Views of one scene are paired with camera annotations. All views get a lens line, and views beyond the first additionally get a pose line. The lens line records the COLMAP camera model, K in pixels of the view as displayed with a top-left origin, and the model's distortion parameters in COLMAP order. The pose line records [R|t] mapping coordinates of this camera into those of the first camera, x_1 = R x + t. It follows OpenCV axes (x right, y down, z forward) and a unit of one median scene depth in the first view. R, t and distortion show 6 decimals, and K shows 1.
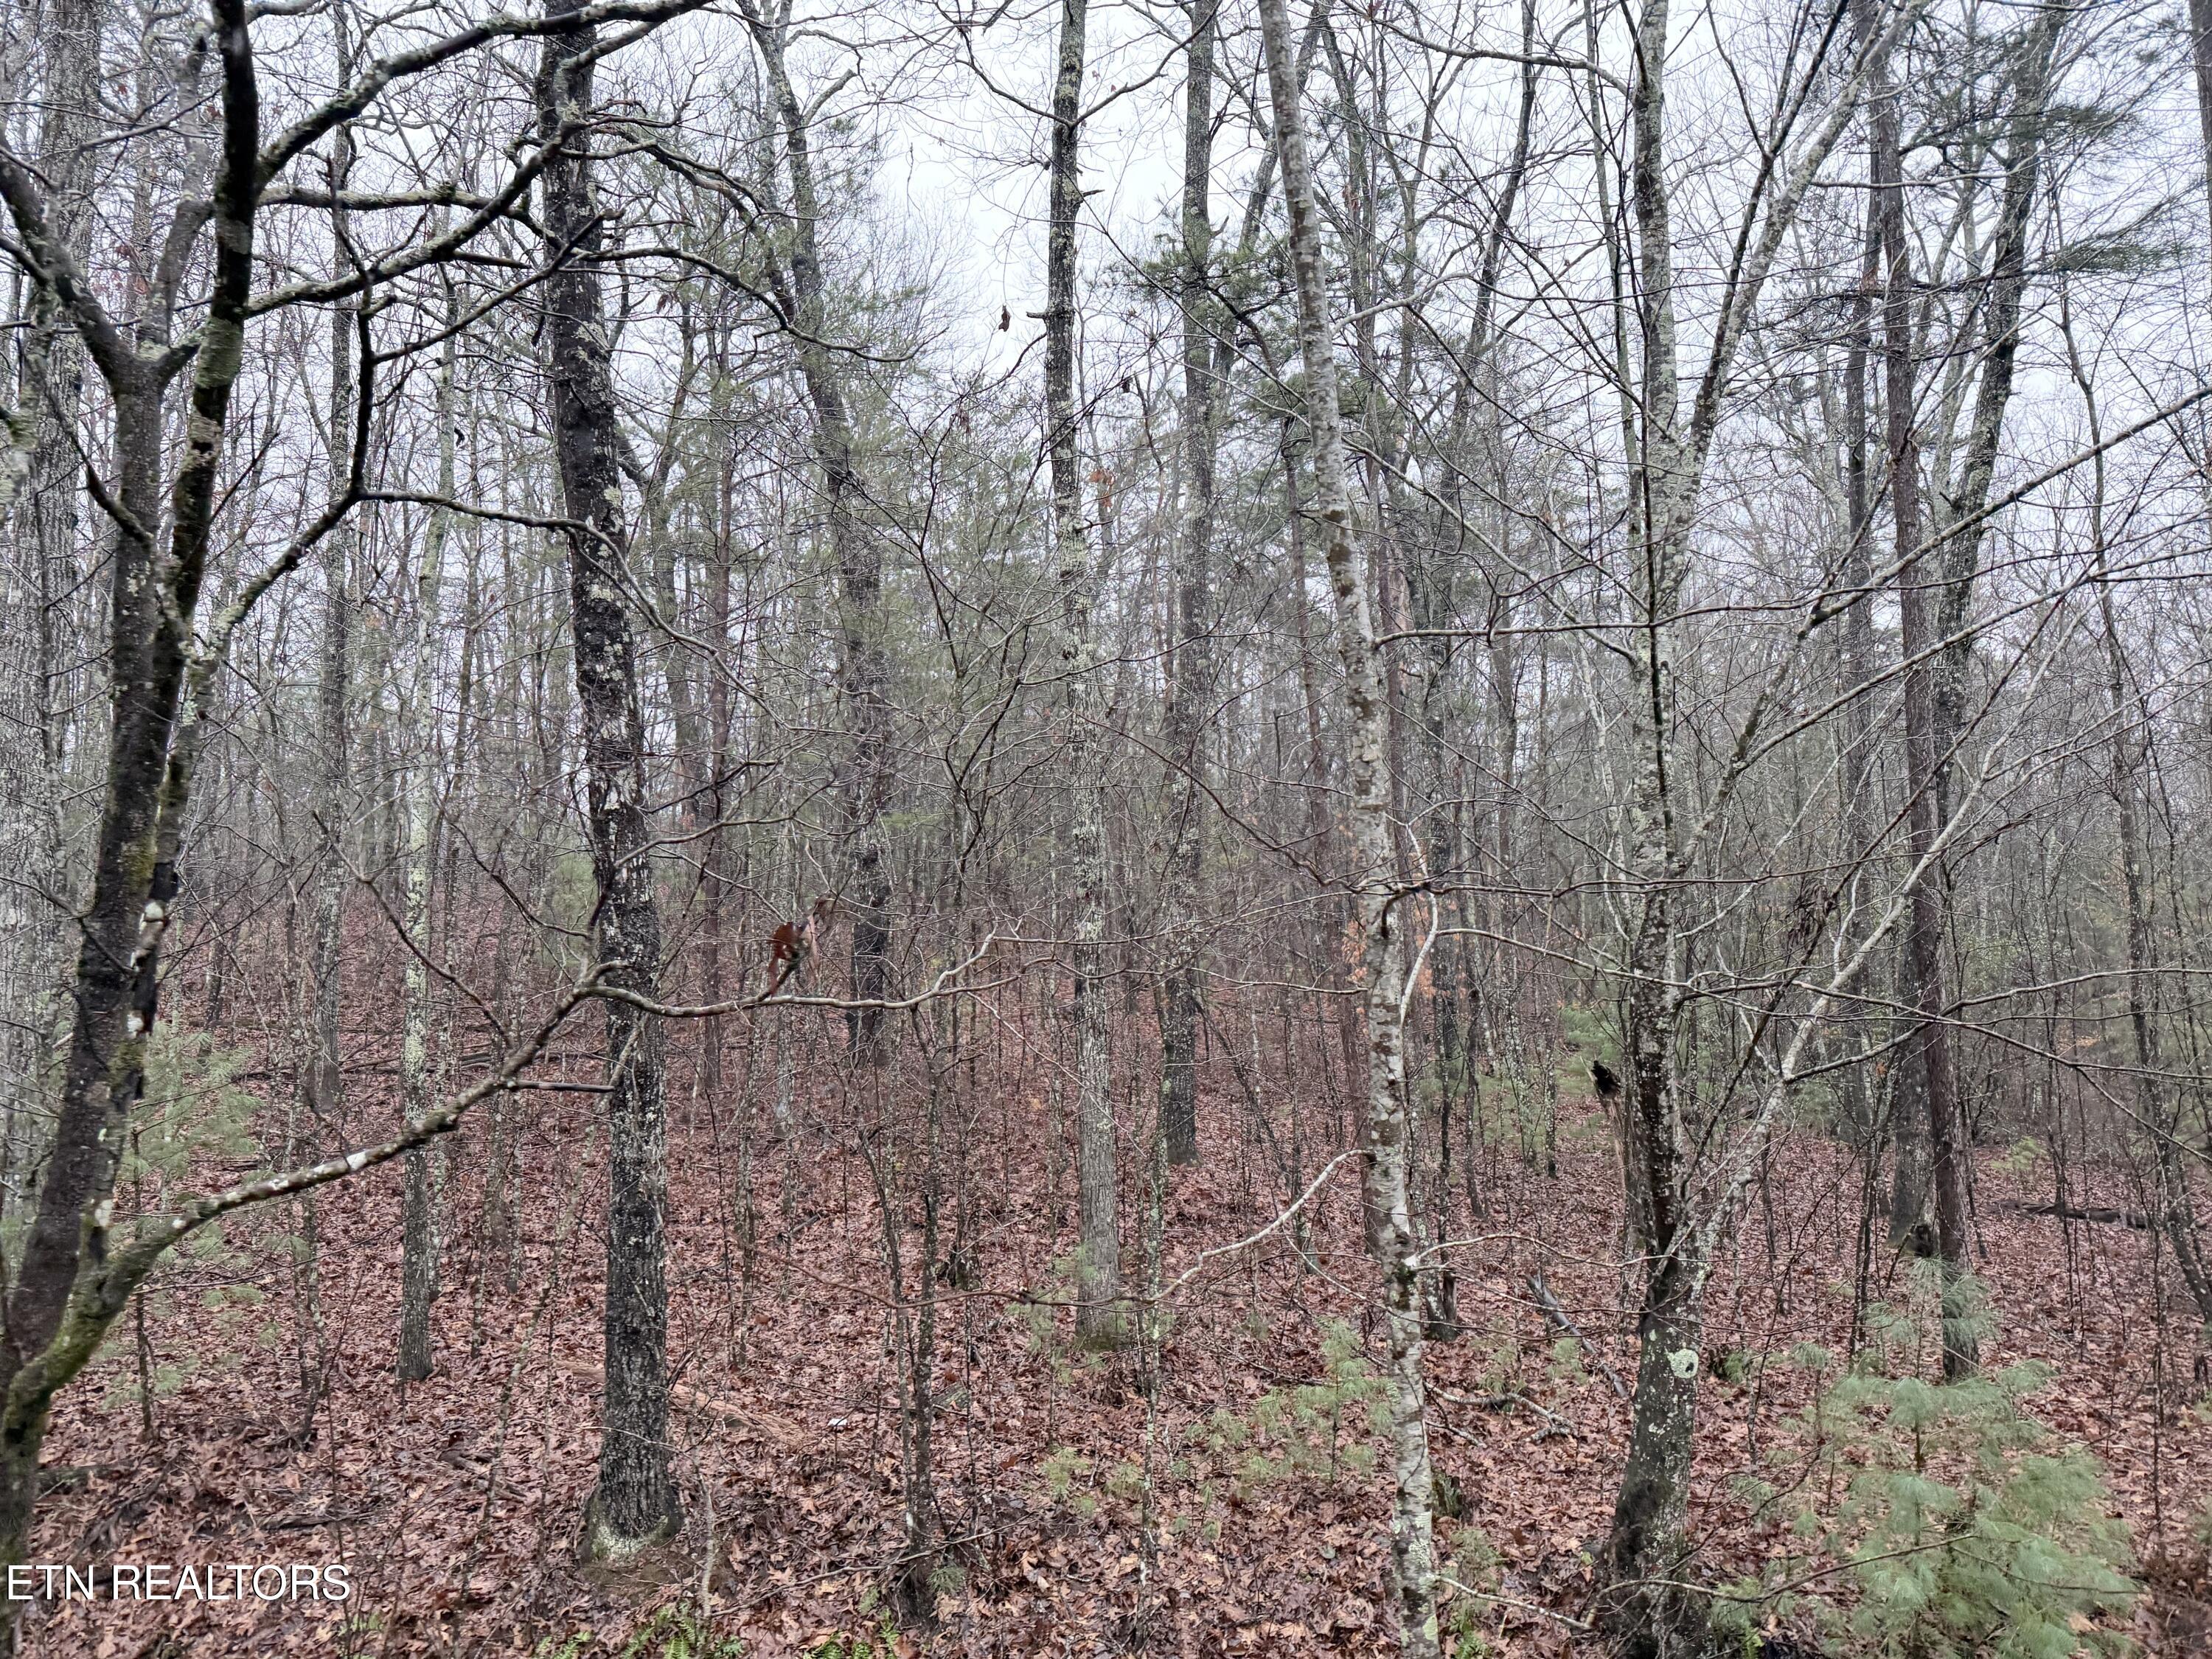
lens RADIAL K [[1558.8, 0, 1106.0], [0, 1558.8, 829.5], [0, 0, 1]] dist [0.095560, -0.141181]
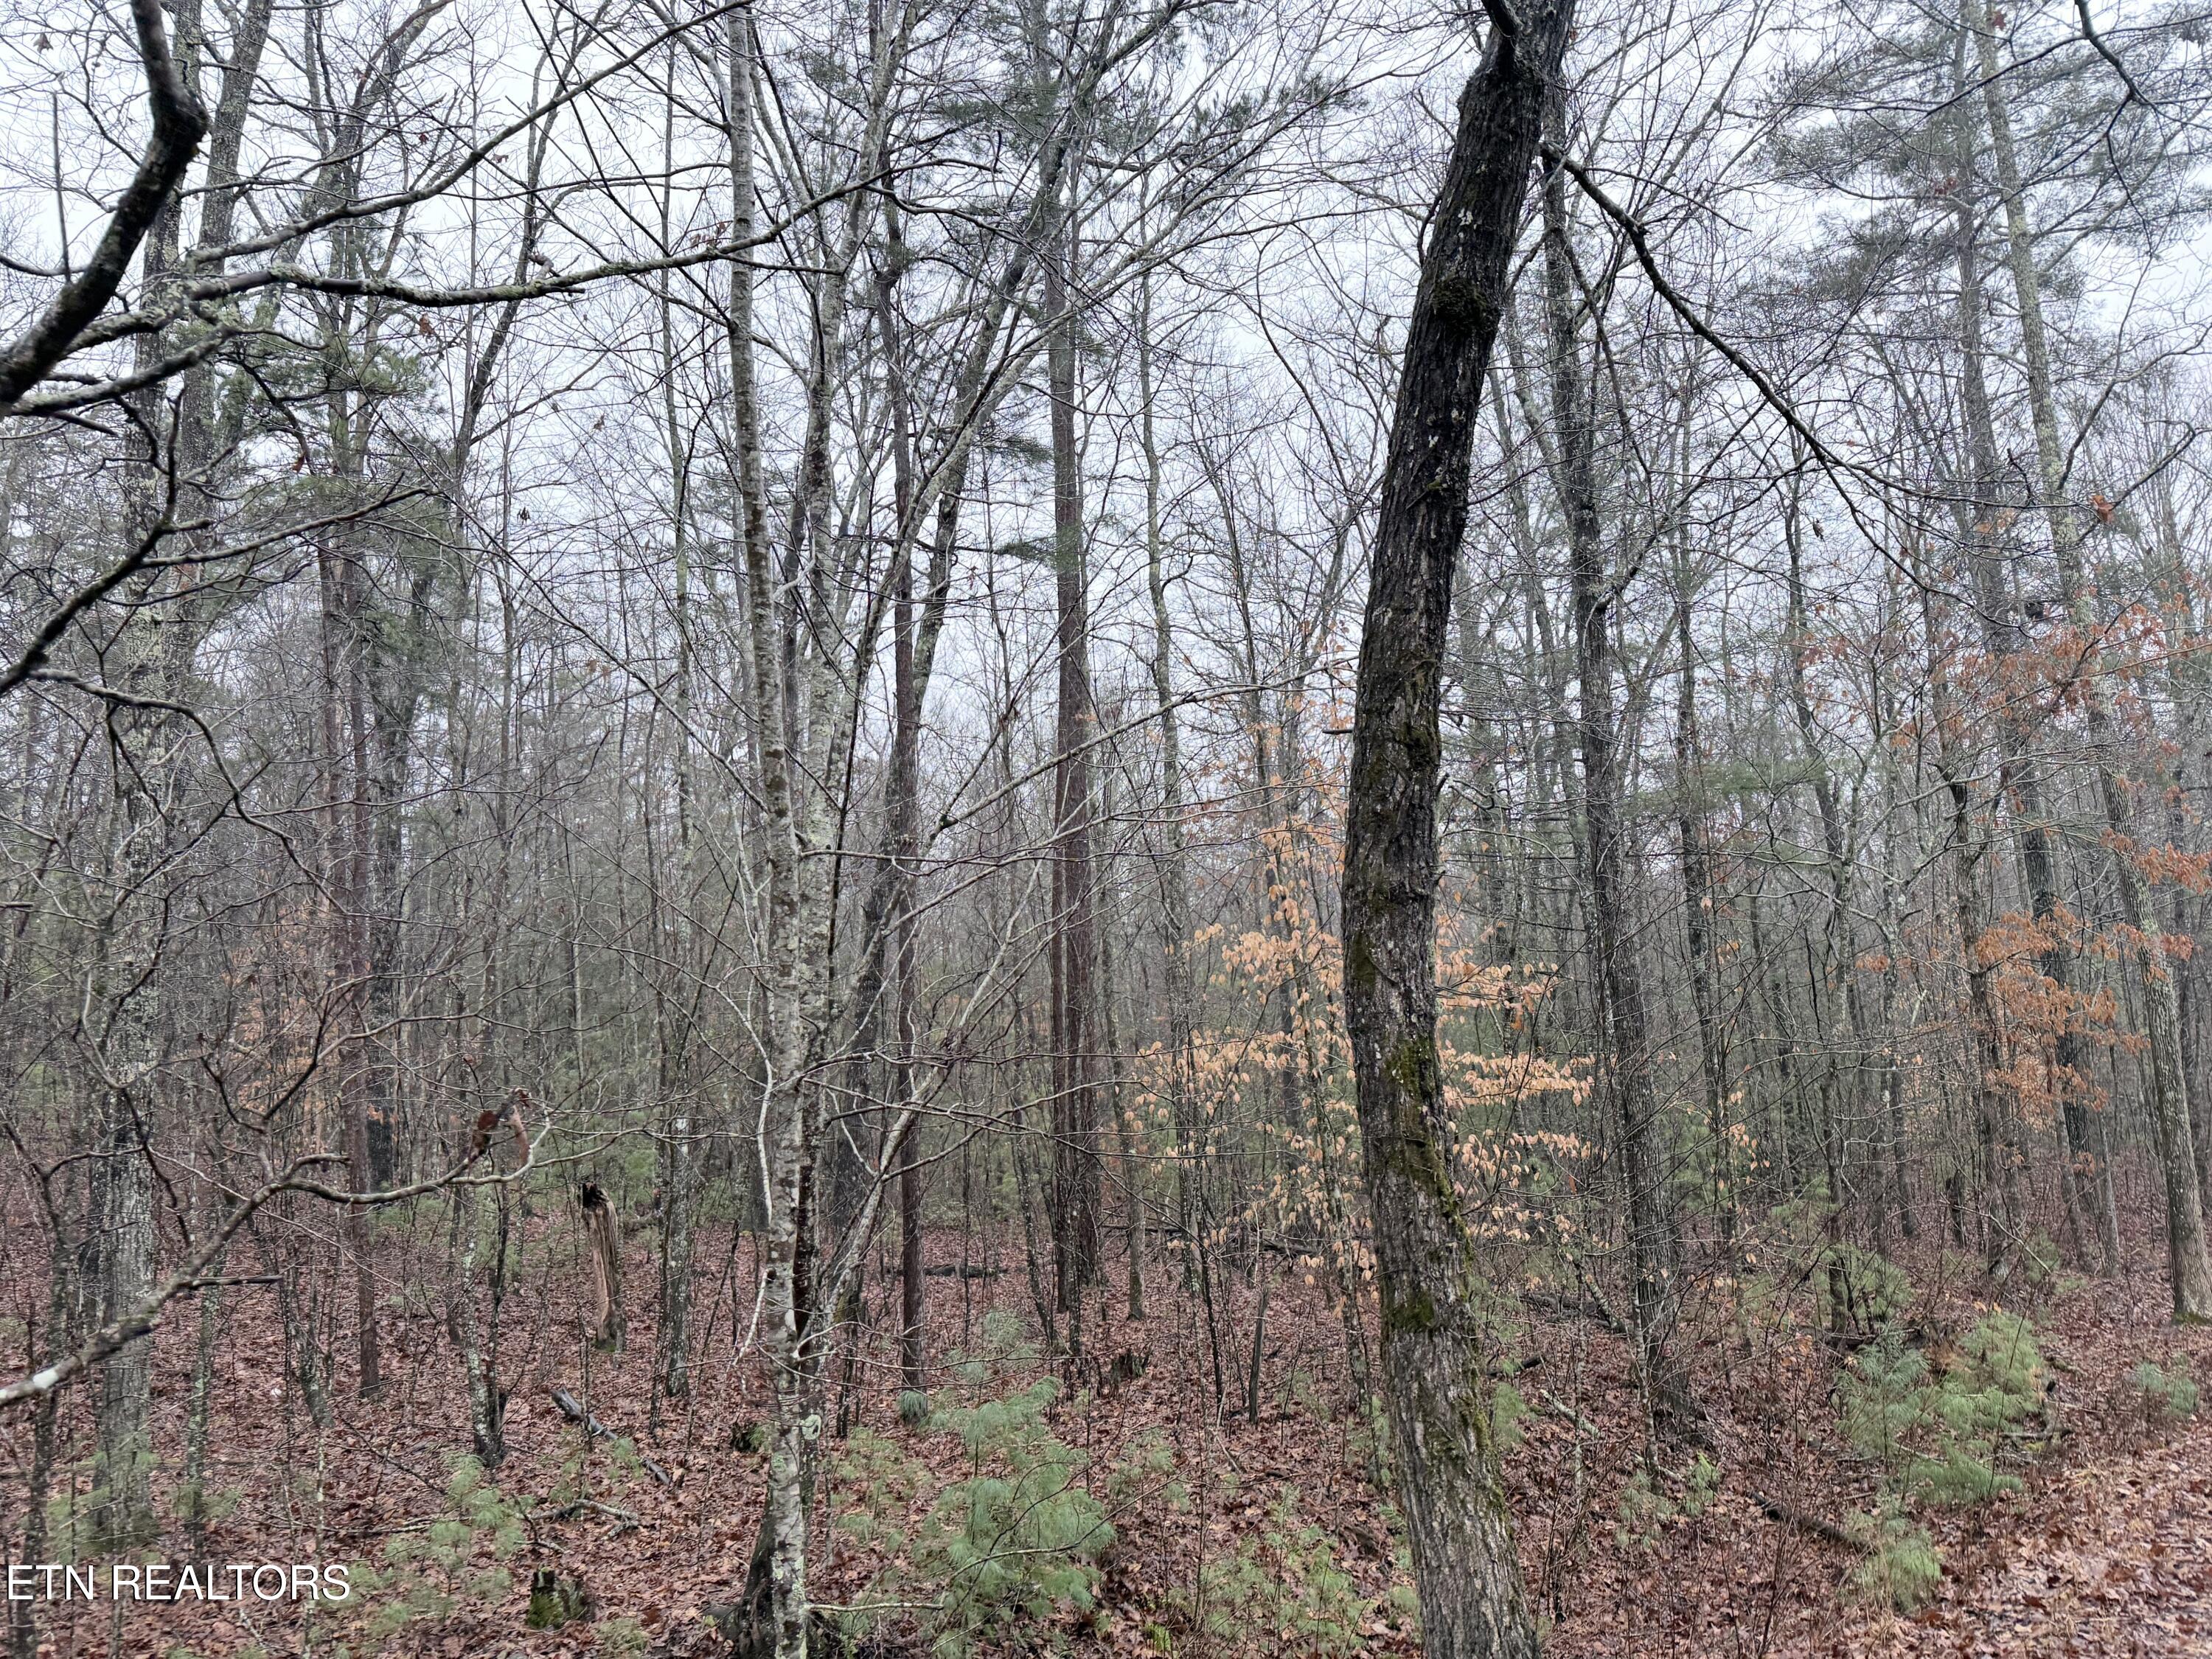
lens RADIAL K [[1558.8, 0, 1106.0], [0, 1558.8, 829.5], [0, 0, 1]] dist [0.095560, -0.141181]
pose [[0.751896, 0.073737, 0.655145, -0.291845], [-0.032106, 0.996642, -0.075326, -0.033326], [-0.658499, 0.035603, 0.751739, -0.070665]]
